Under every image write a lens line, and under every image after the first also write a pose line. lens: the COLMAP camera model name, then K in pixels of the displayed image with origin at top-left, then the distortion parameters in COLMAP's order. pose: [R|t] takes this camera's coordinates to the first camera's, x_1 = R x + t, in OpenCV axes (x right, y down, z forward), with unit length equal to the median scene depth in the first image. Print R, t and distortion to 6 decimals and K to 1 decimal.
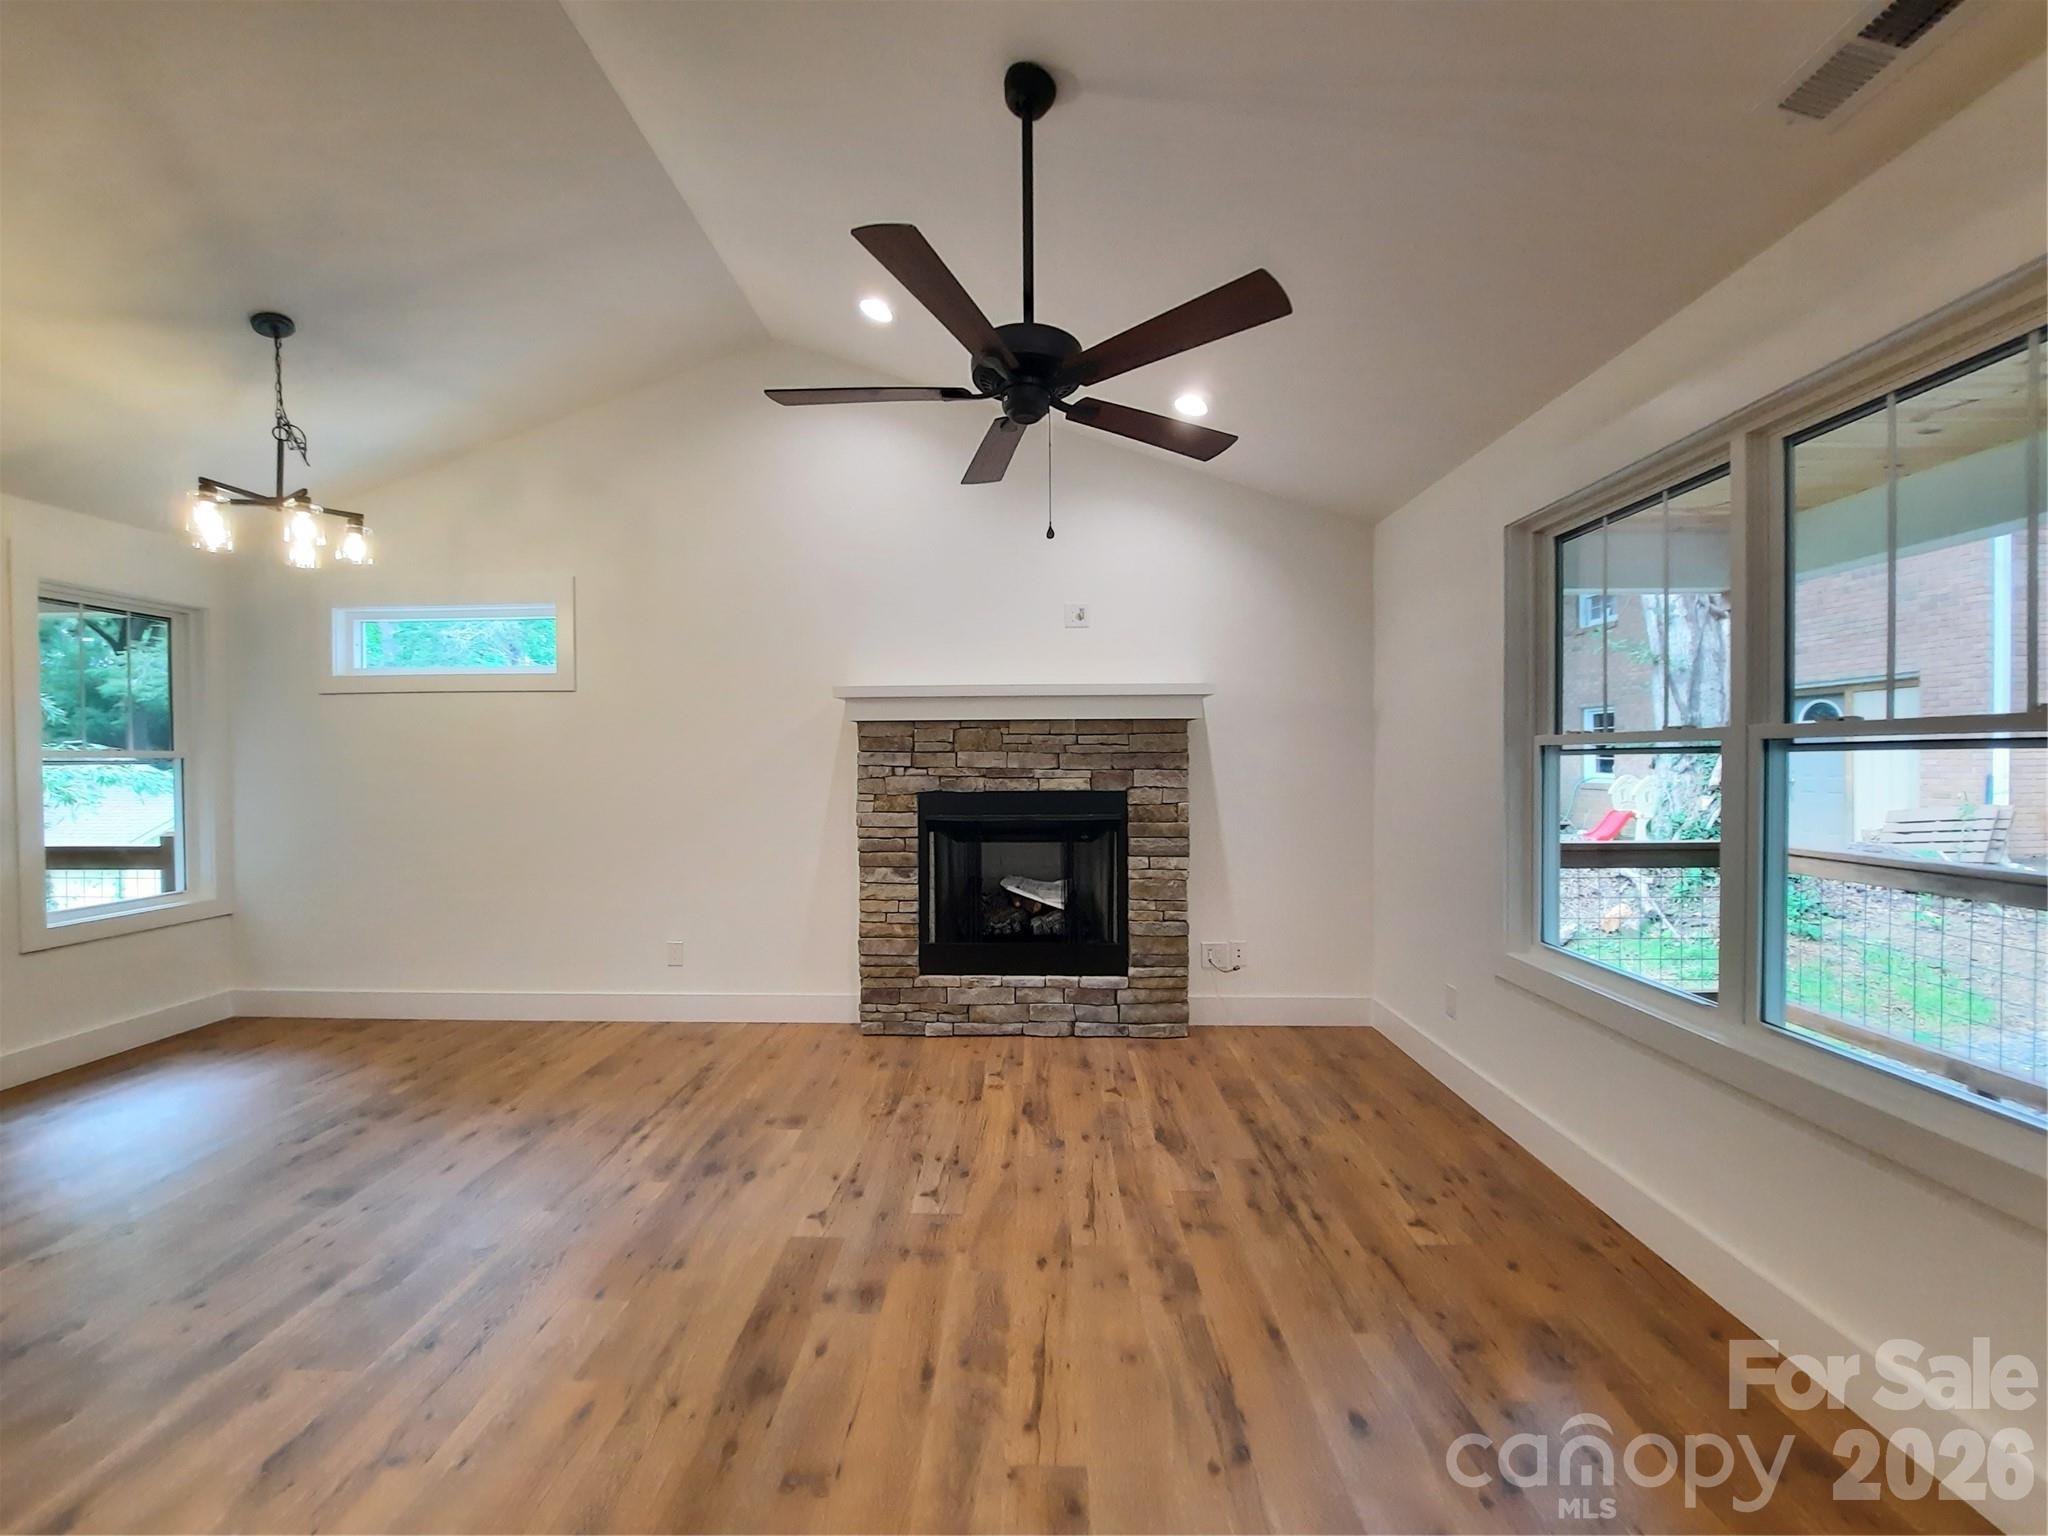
lens RADIAL K [[814.0, 0, 995.4], [0, 814.0, 775.0], [0, 0, 1]] dist [-0.011781, 0.000005]
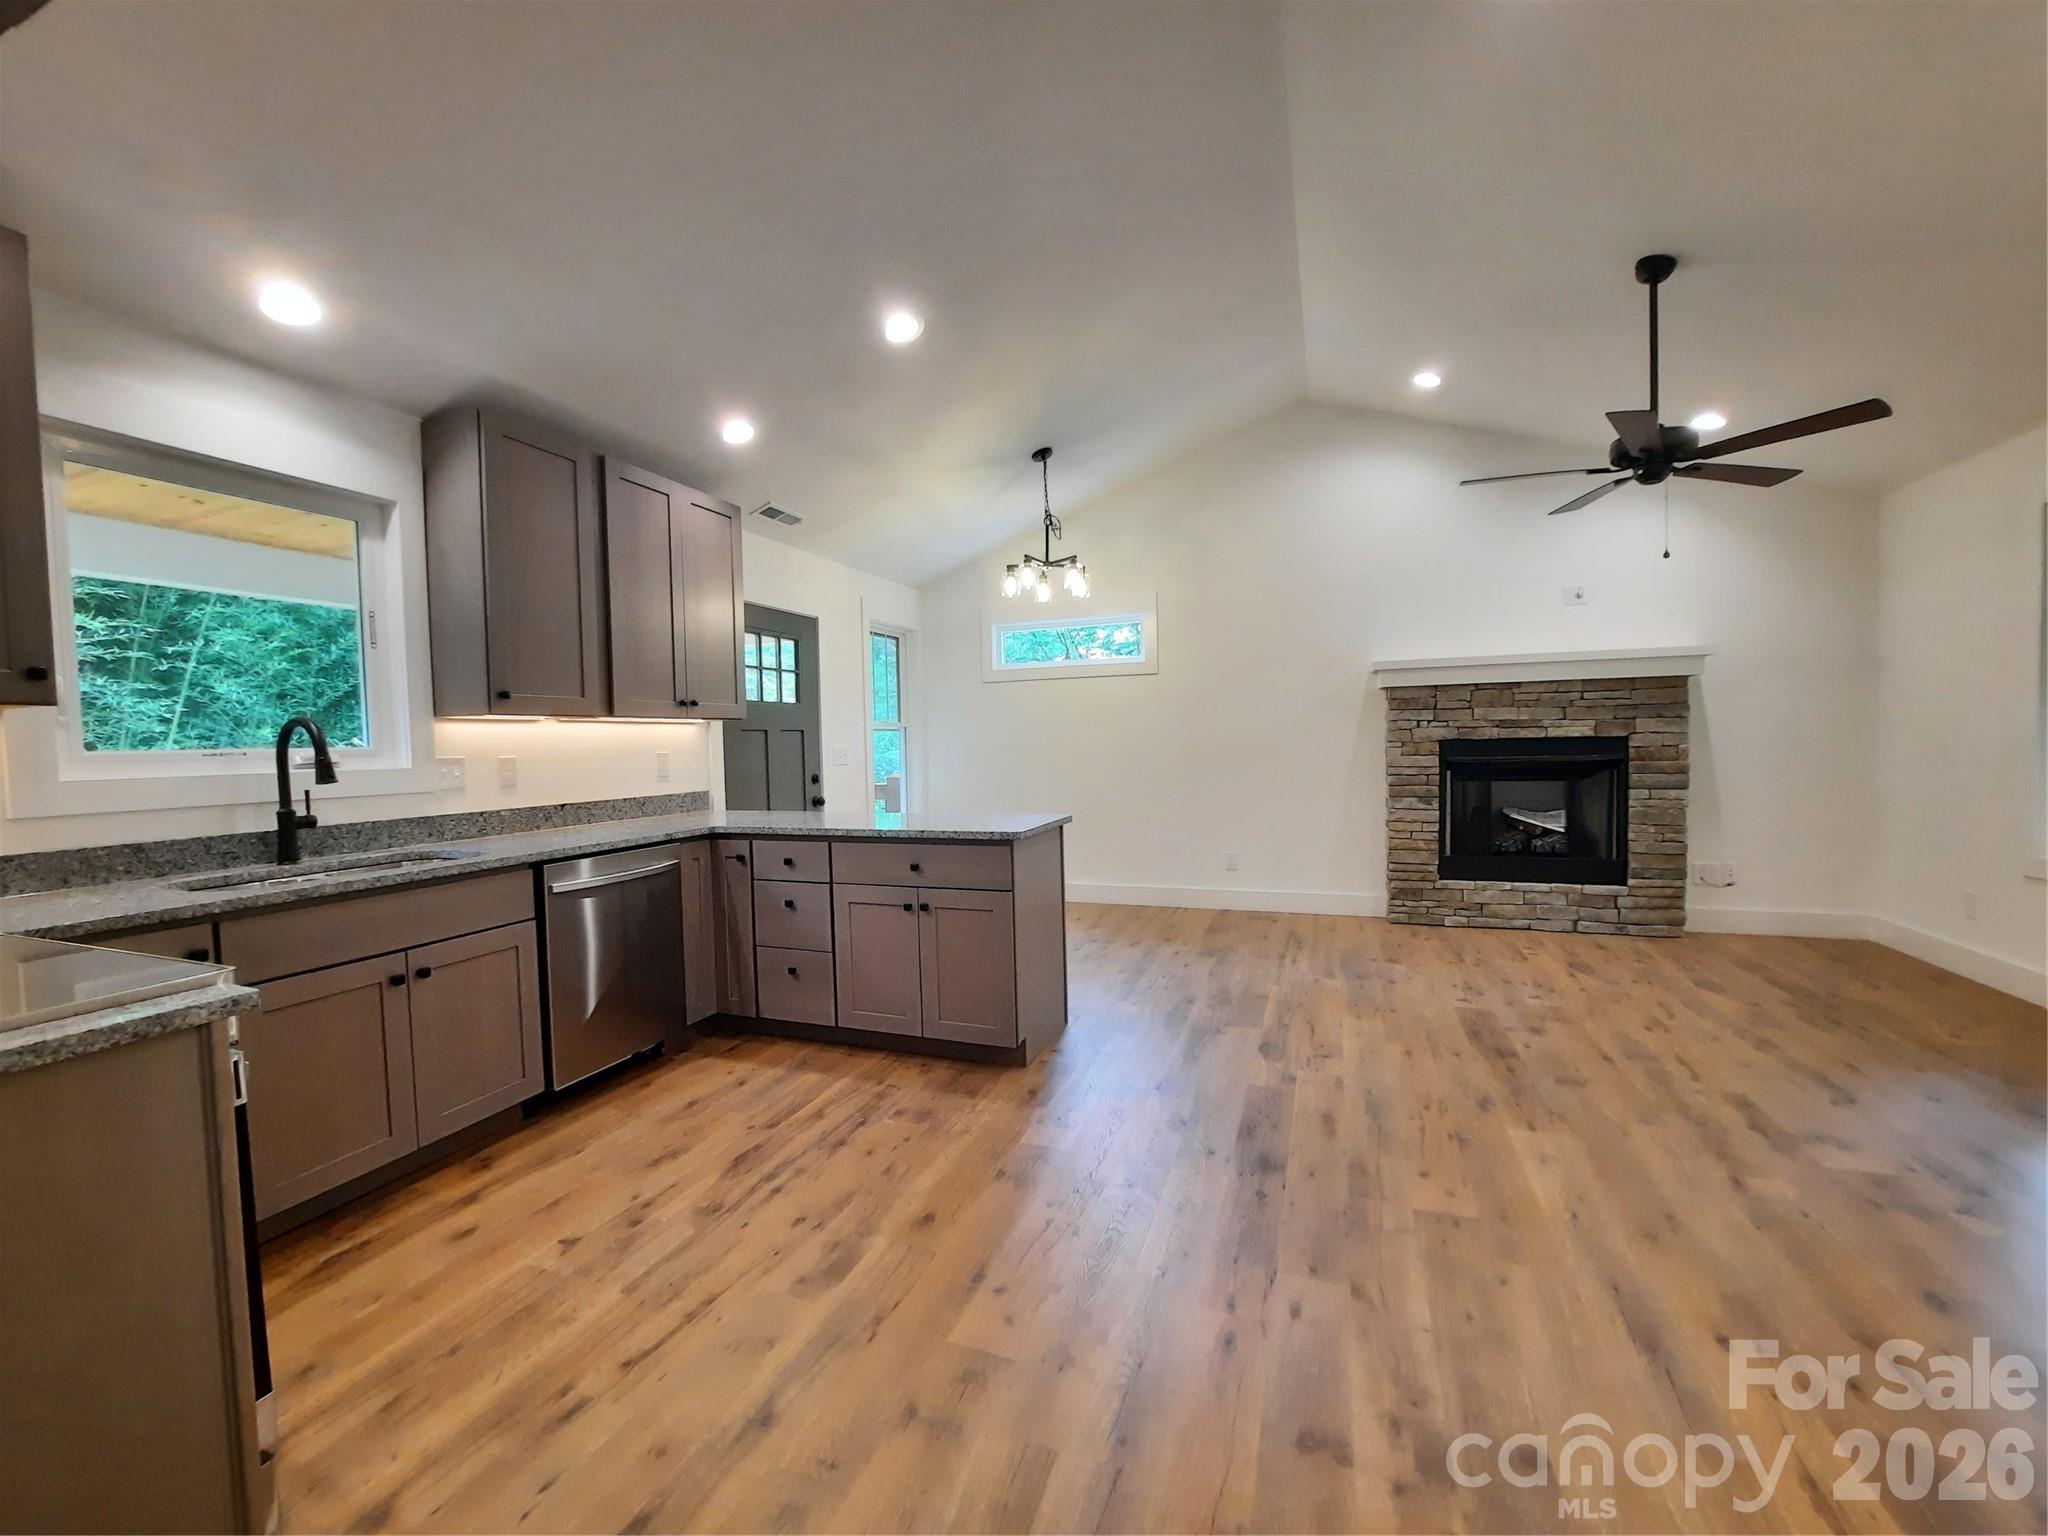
lens RADIAL K [[810.9, 0, 1006.5], [0, 810.9, 776.3], [0, 0, 1]] dist [-0.018415, -0.000420]
pose [[0.945541, -0.001953, -0.325497, -0.333813], [0.012555, 0.999457, 0.030474, 0.031918], [0.325261, -0.032901, 0.945052, -0.454799]]
